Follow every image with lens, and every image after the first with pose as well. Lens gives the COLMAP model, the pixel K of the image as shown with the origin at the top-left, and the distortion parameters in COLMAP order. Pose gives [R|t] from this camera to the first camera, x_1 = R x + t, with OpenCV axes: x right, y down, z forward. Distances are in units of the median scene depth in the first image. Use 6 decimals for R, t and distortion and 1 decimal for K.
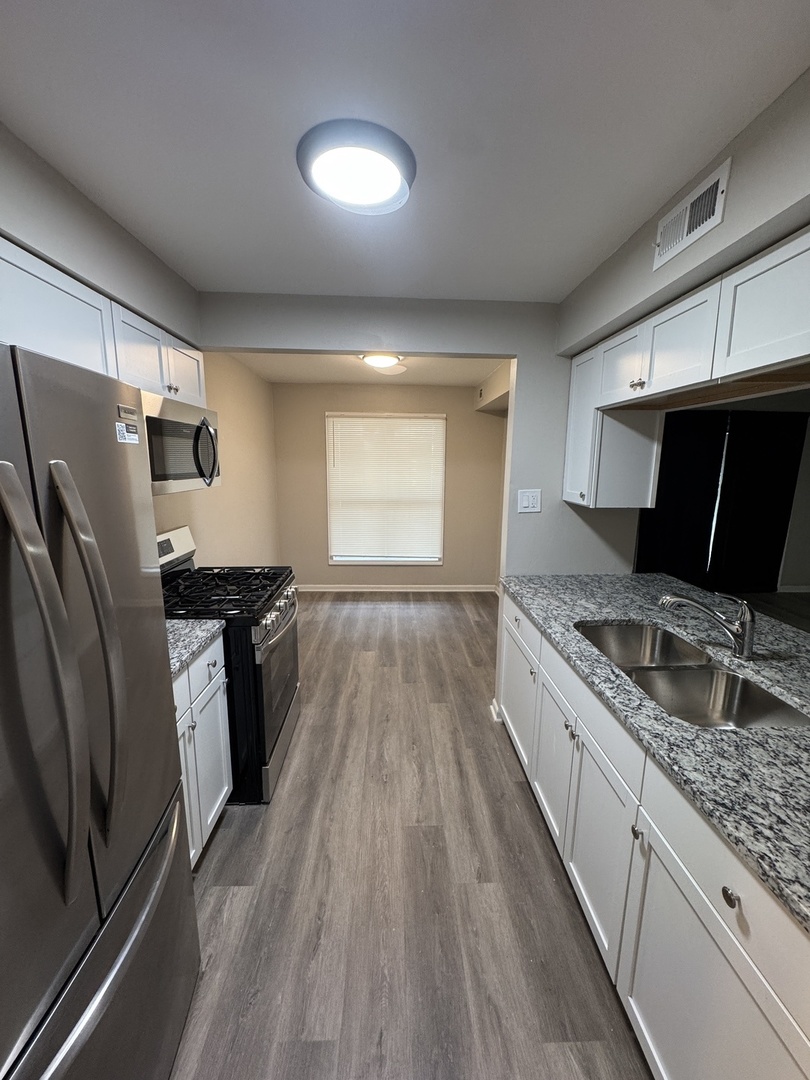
lens RADIAL K [[429.6, 0, 407.1], [0, 429.6, 538.4], [0, 0, 1]] dist [-0.003466, 0.001024]
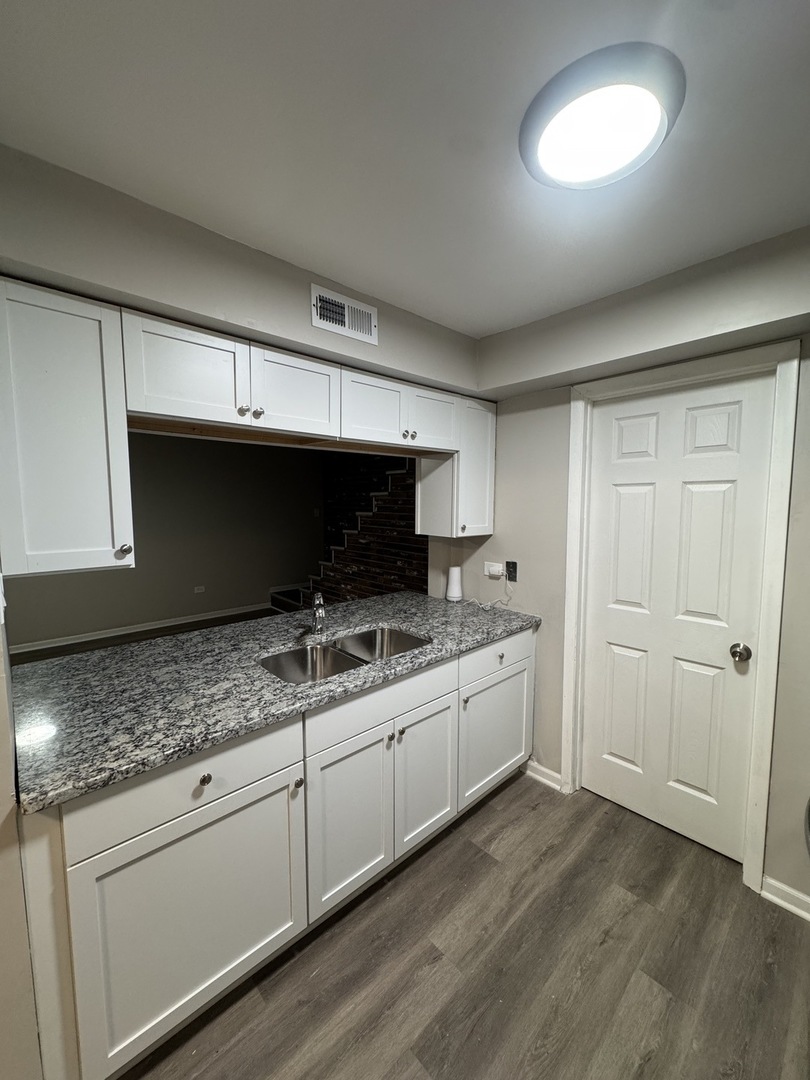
lens RADIAL K [[429.6, 0, 407.5], [0, 429.6, 539.3], [0, 0, 1]] dist [-0.003466, 0.001024]
pose [[-0.660019, -0.077224, 0.747269, -0.383933], [0.126782, 0.968986, 0.212116, -0.245928], [-0.740473, 0.234741, -0.629759, 1.387341]]
